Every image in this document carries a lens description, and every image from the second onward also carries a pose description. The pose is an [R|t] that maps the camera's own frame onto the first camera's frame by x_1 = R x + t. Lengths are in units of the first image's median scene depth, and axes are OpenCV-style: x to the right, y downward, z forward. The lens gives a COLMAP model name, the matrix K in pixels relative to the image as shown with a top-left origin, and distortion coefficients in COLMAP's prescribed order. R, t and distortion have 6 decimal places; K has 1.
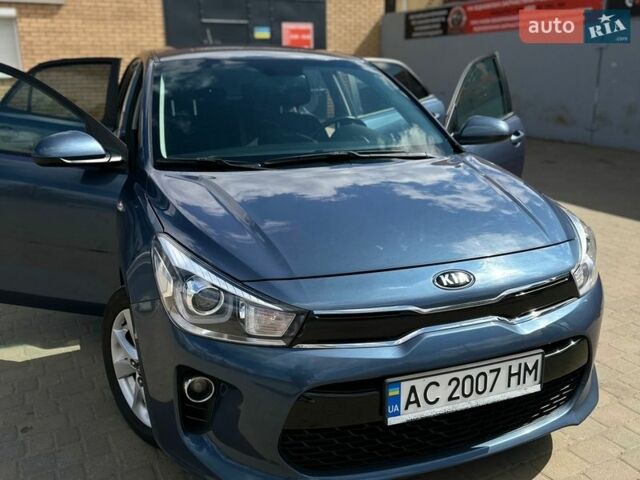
lens RADIAL K [[598.5, 0, 321.7], [0, 598.5, 239.9], [0, 0, 1]] dist [0.118438, -0.217342]
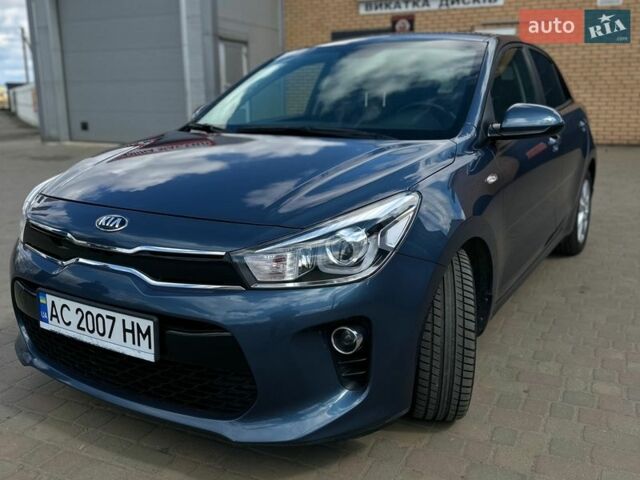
lens RADIAL K [[599.8, 0, 317.3], [0, 599.8, 241.9], [0, 0, 1]] dist [0.151245, -0.295908]
pose [[0.603253, 0.192526, -0.773963, 1.265473], [-0.220385, 0.972881, 0.070232, -0.056841], [0.766496, 0.128202, 0.629324, 0.607332]]
